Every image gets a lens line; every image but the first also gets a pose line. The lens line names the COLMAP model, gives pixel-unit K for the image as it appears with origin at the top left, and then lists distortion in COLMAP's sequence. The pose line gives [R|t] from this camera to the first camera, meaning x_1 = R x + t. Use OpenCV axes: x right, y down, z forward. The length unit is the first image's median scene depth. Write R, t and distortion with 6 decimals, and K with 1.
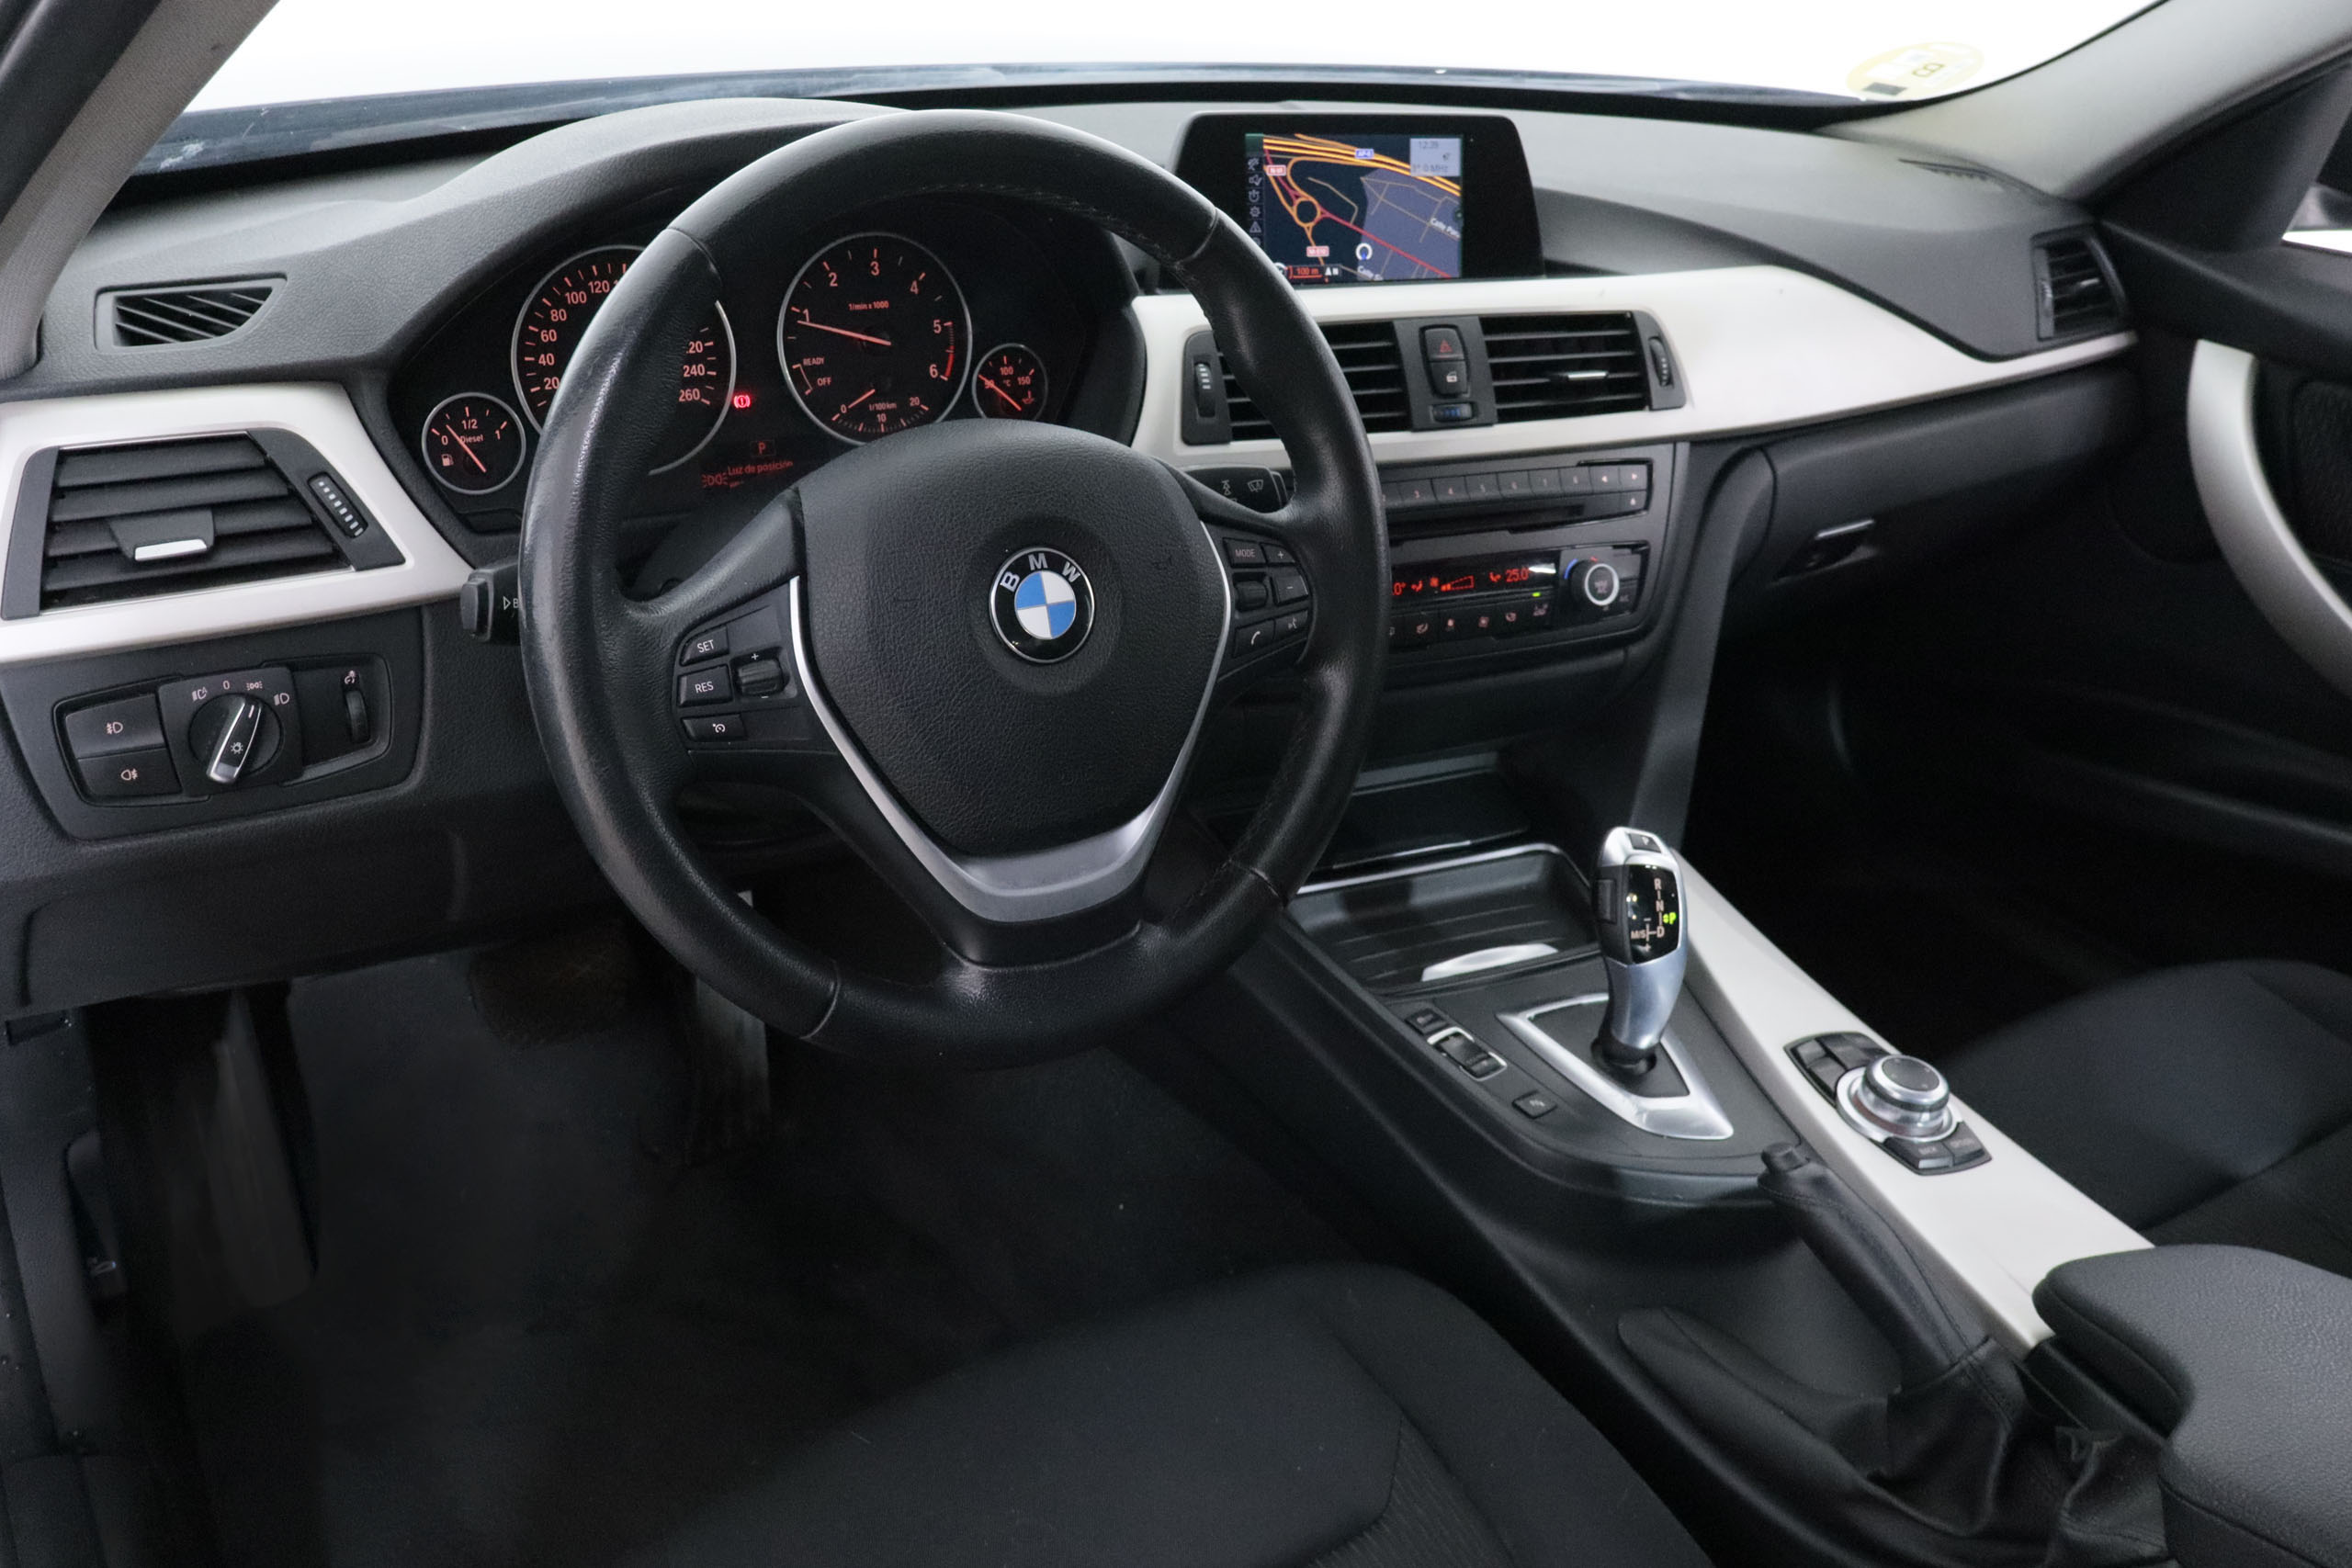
lens RADIAL K [[1979.2, 0, 1176.0], [0, 1979.2, 784.0], [0, 0, 1]] dist [0.025133, 0.005368]
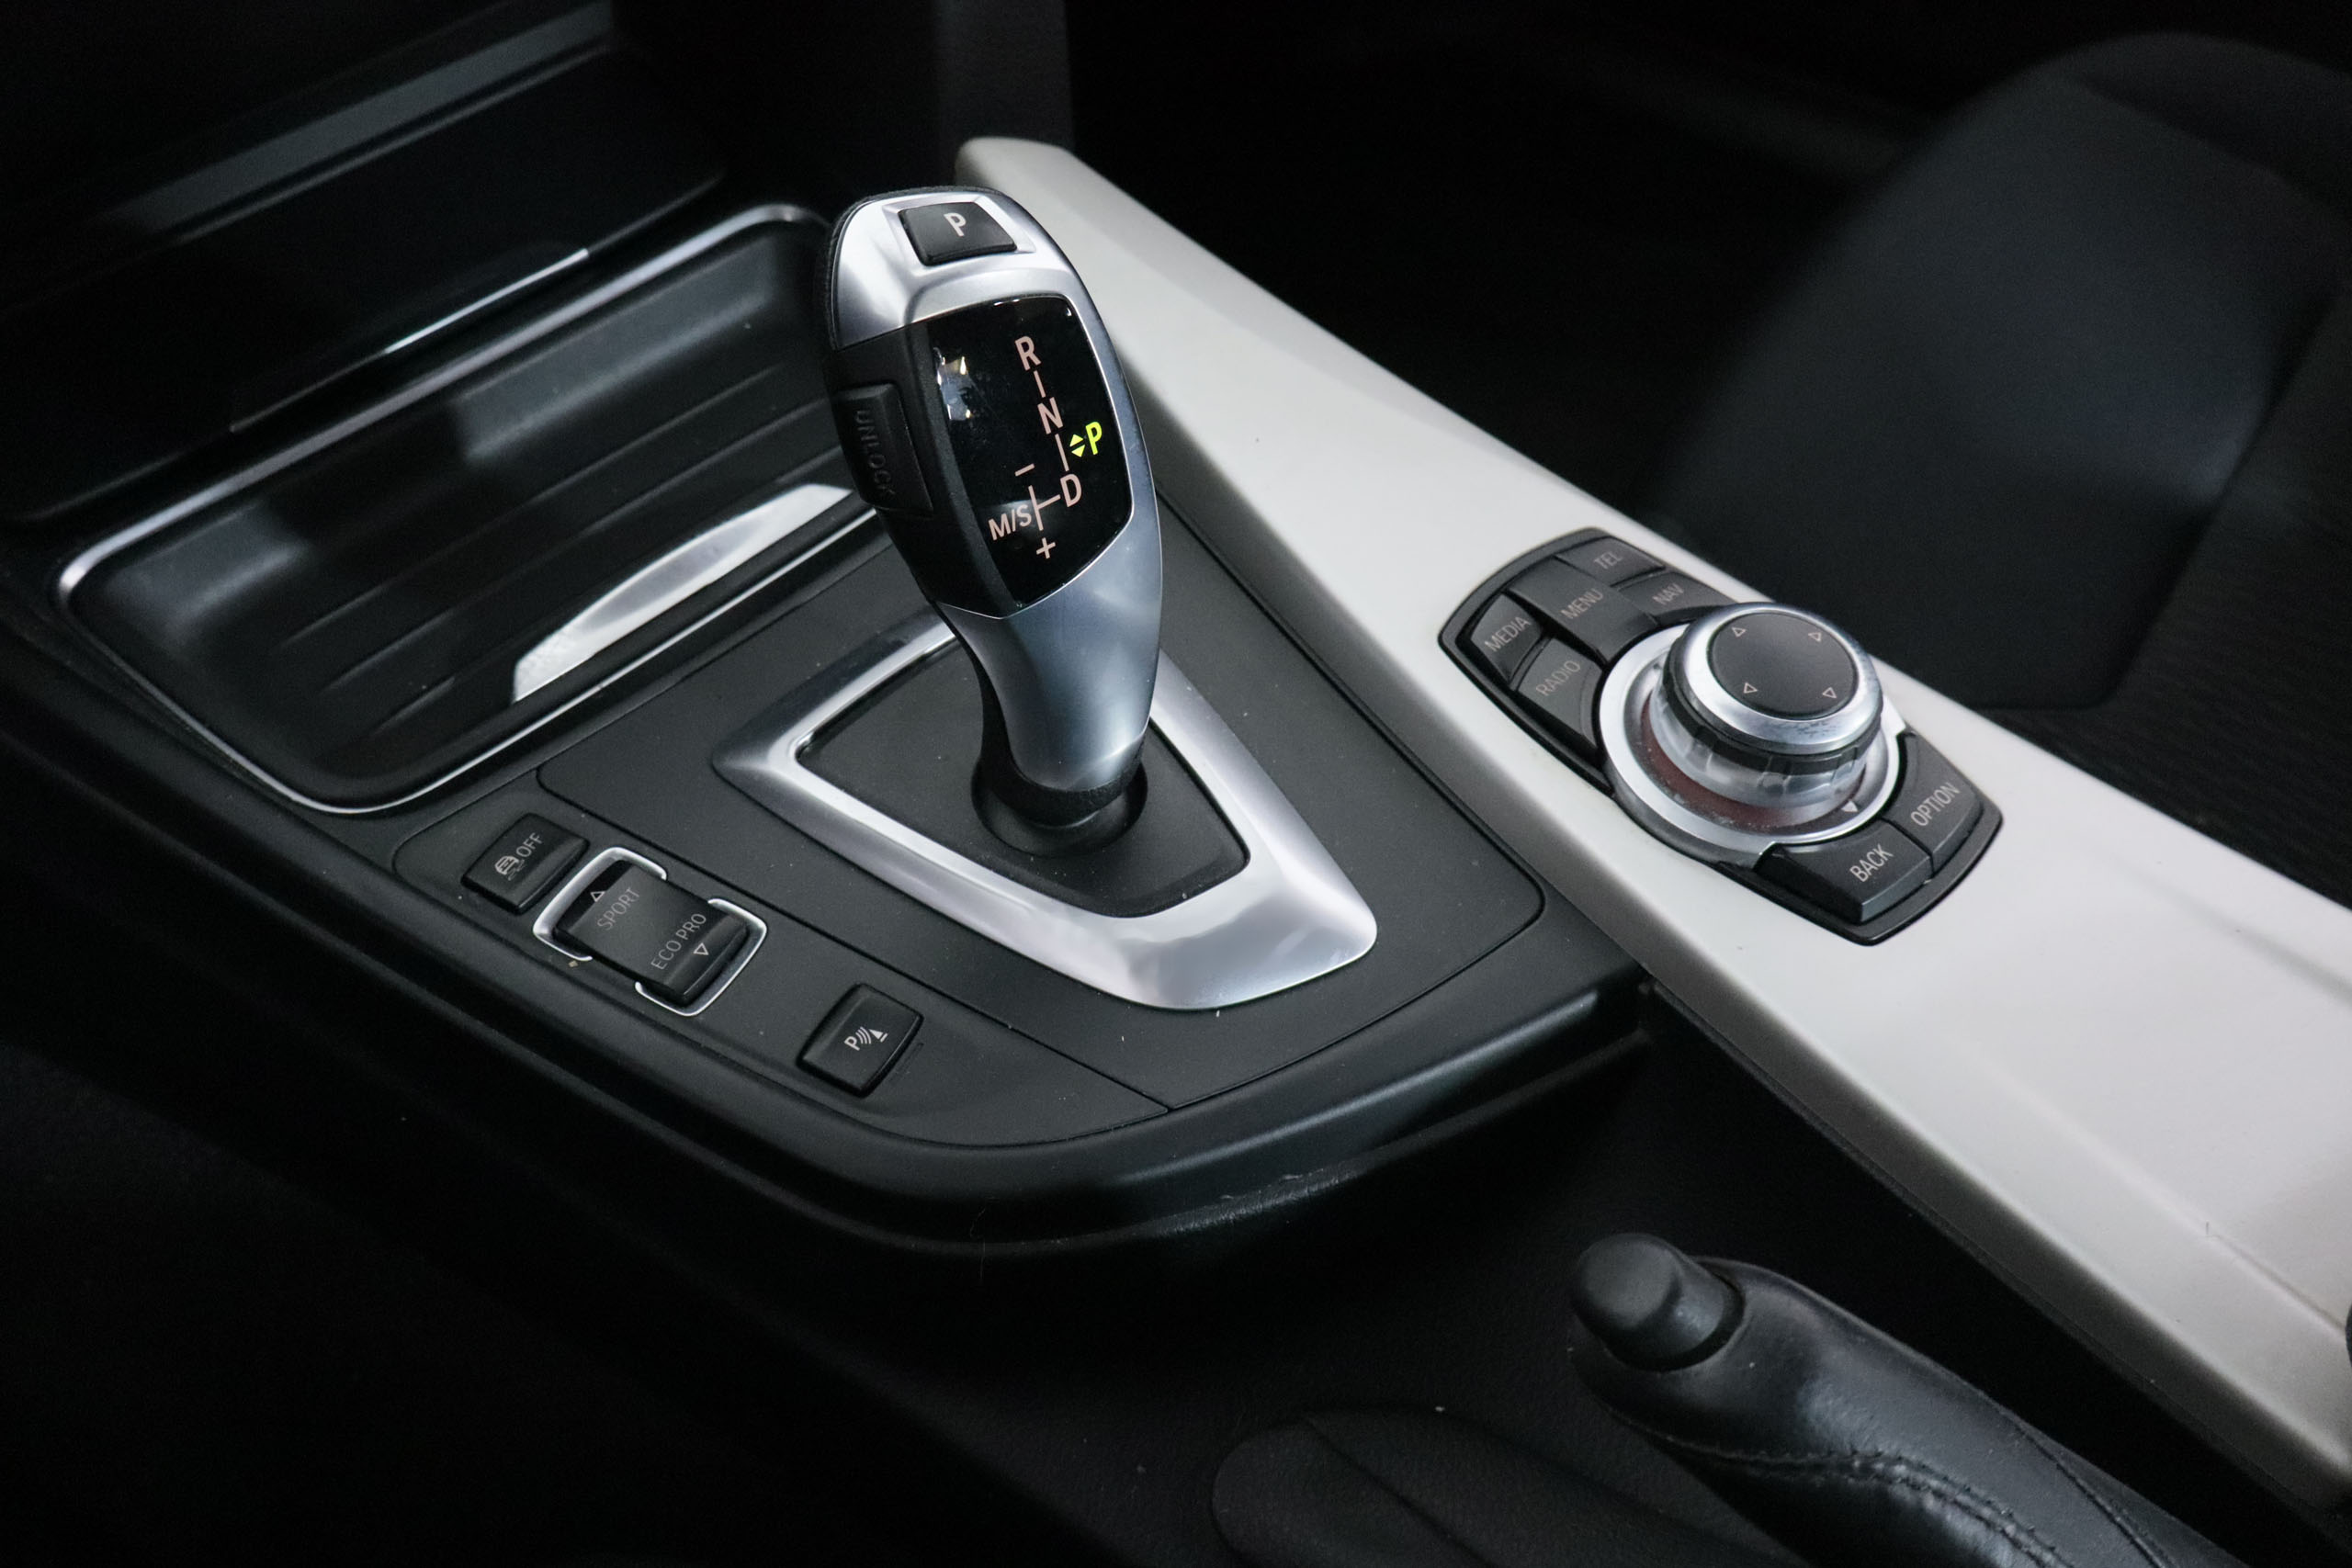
lens RADIAL K [[1979.2, 0, 1176.0], [0, 1979.2, 784.0], [0, 0, 1]] dist [0.025133, 0.005368]
pose [[0.929213, -0.319265, 0.186101, 0.161411], [0.226714, 0.890192, 0.395169, -0.007694], [-0.291830, -0.325004, 0.899560, 0.599832]]
